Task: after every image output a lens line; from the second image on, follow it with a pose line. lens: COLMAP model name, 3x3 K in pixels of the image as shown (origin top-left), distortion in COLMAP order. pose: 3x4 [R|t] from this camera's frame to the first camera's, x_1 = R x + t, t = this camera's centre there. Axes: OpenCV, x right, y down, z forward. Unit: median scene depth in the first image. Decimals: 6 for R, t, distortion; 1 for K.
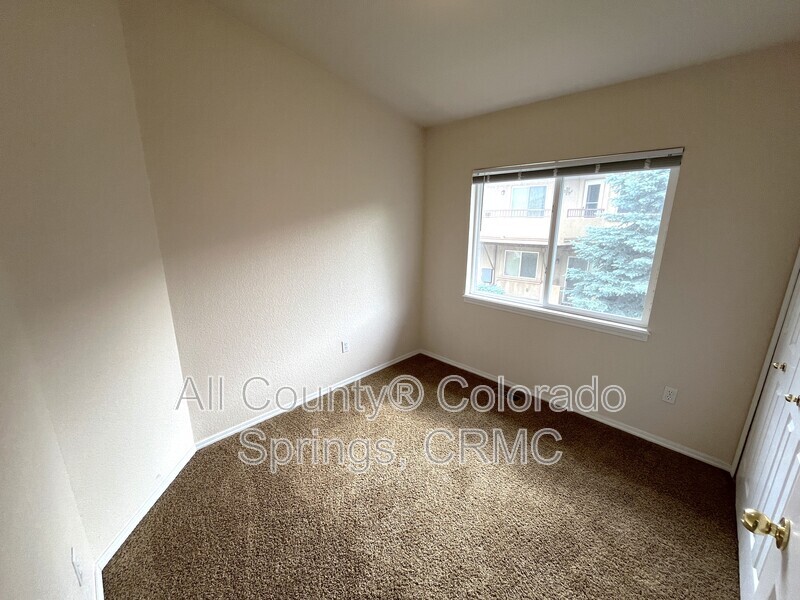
lens RADIAL K [[322.5, 0, 402.5], [0, 322.5, 300.7], [0, 0, 1]] dist [0.000855, -0.000673]
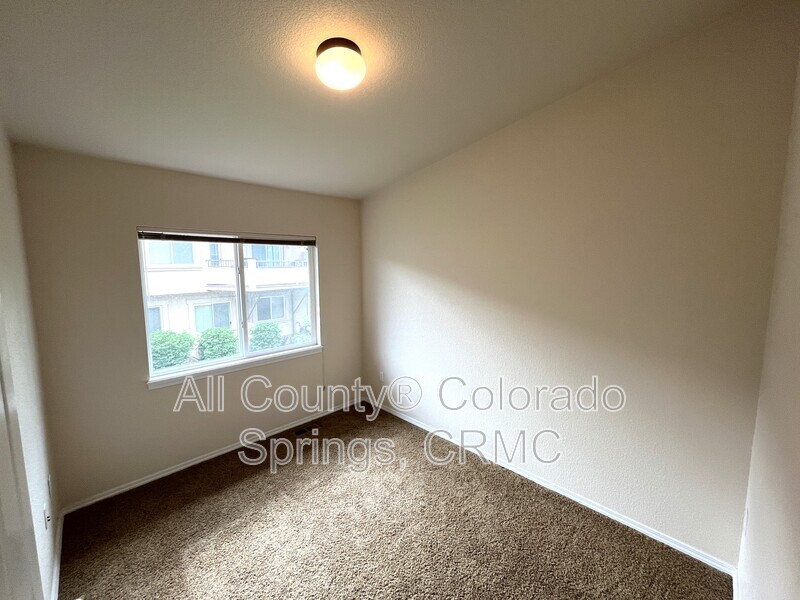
lens RADIAL K [[322.5, 0, 402.5], [0, 322.5, 300.7], [0, 0, 1]] dist [0.000855, -0.000673]
pose [[-0.049680, -0.110774, 0.992603, -0.795879], [0.254017, 0.959749, 0.119821, -0.195471], [-0.965923, 0.258091, -0.019542, 0.559114]]
